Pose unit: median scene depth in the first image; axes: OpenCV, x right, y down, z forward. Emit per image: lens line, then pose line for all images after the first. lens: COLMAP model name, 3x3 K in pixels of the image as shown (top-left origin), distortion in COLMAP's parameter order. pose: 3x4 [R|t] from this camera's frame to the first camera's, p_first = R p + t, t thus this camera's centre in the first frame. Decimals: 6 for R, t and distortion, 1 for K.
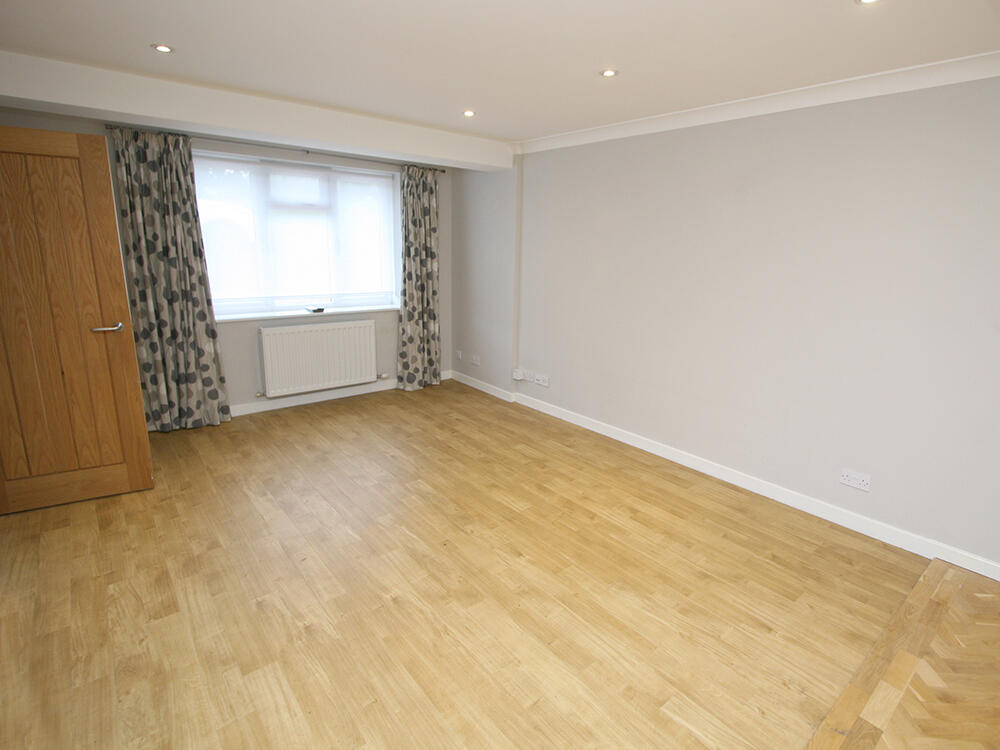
lens RADIAL K [[517.8, 0, 499.7], [0, 517.8, 372.1], [0, 0, 1]] dist [-0.005506, -0.003312]
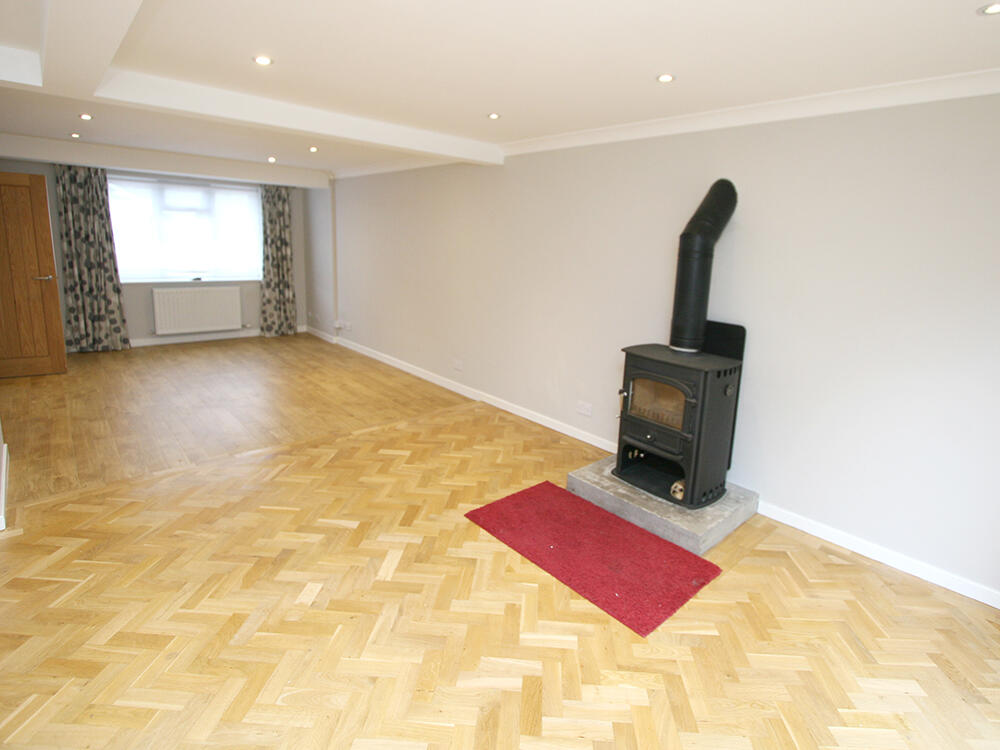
lens RADIAL K [[517.8, 0, 503.0], [0, 517.8, 340.8], [0, 0, 1]] dist [-0.005506, -0.003312]
pose [[0.998875, 0.006559, 0.046974, 0.533773], [-0.004139, 0.998669, -0.051418, 0.152955], [-0.047249, 0.051166, 0.997572, -0.598928]]
